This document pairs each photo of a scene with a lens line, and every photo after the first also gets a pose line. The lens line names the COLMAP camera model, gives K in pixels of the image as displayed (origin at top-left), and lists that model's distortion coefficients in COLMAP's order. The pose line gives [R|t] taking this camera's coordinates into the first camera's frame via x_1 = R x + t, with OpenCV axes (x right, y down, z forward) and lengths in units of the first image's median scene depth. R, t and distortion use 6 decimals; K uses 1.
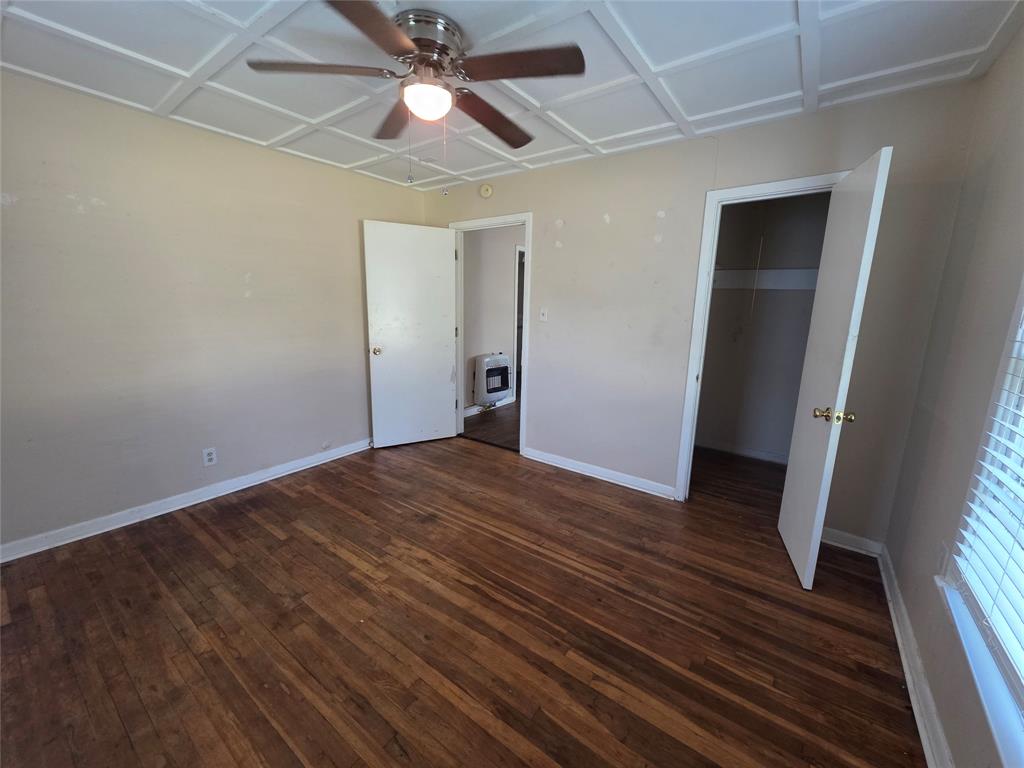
lens RADIAL K [[412.8, 0, 512.0], [0, 412.8, 384.0], [0, 0, 1]] dist [-0.001051, -0.000054]
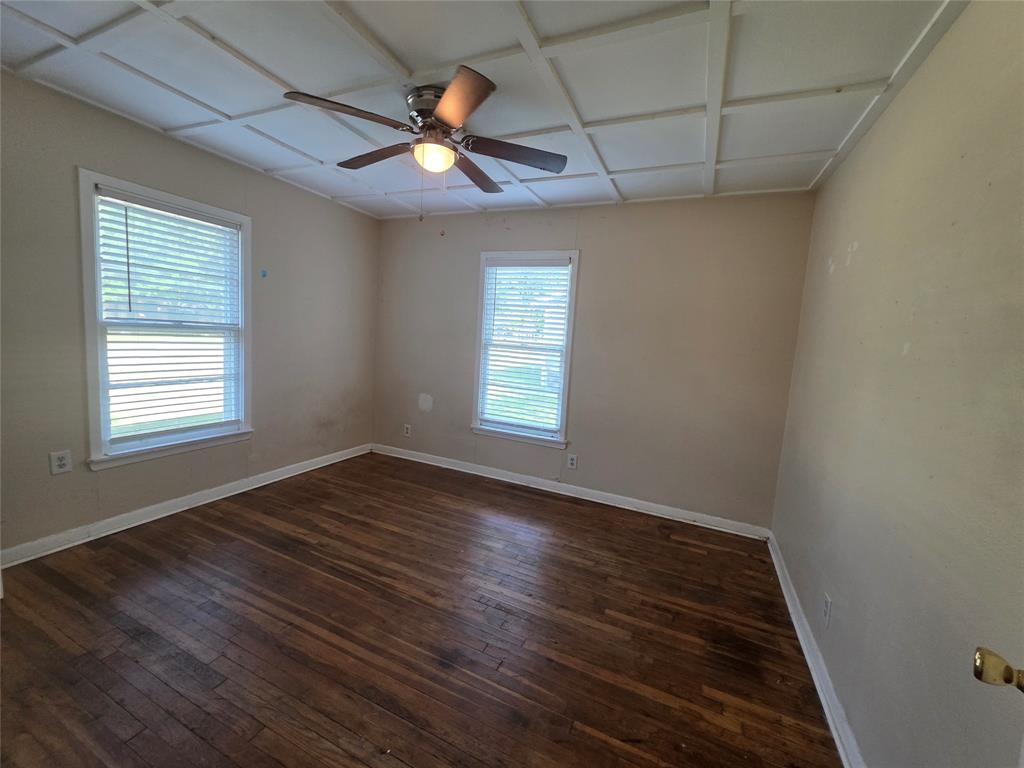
lens RADIAL K [[412.8, 0, 512.0], [0, 412.8, 384.0], [0, 0, 1]] dist [-0.001051, -0.000054]
pose [[-0.975250, -0.062206, -0.212174, -0.161288], [-0.126109, 0.944713, 0.302677, -0.353239], [0.181615, 0.321943, -0.929176, 1.814119]]
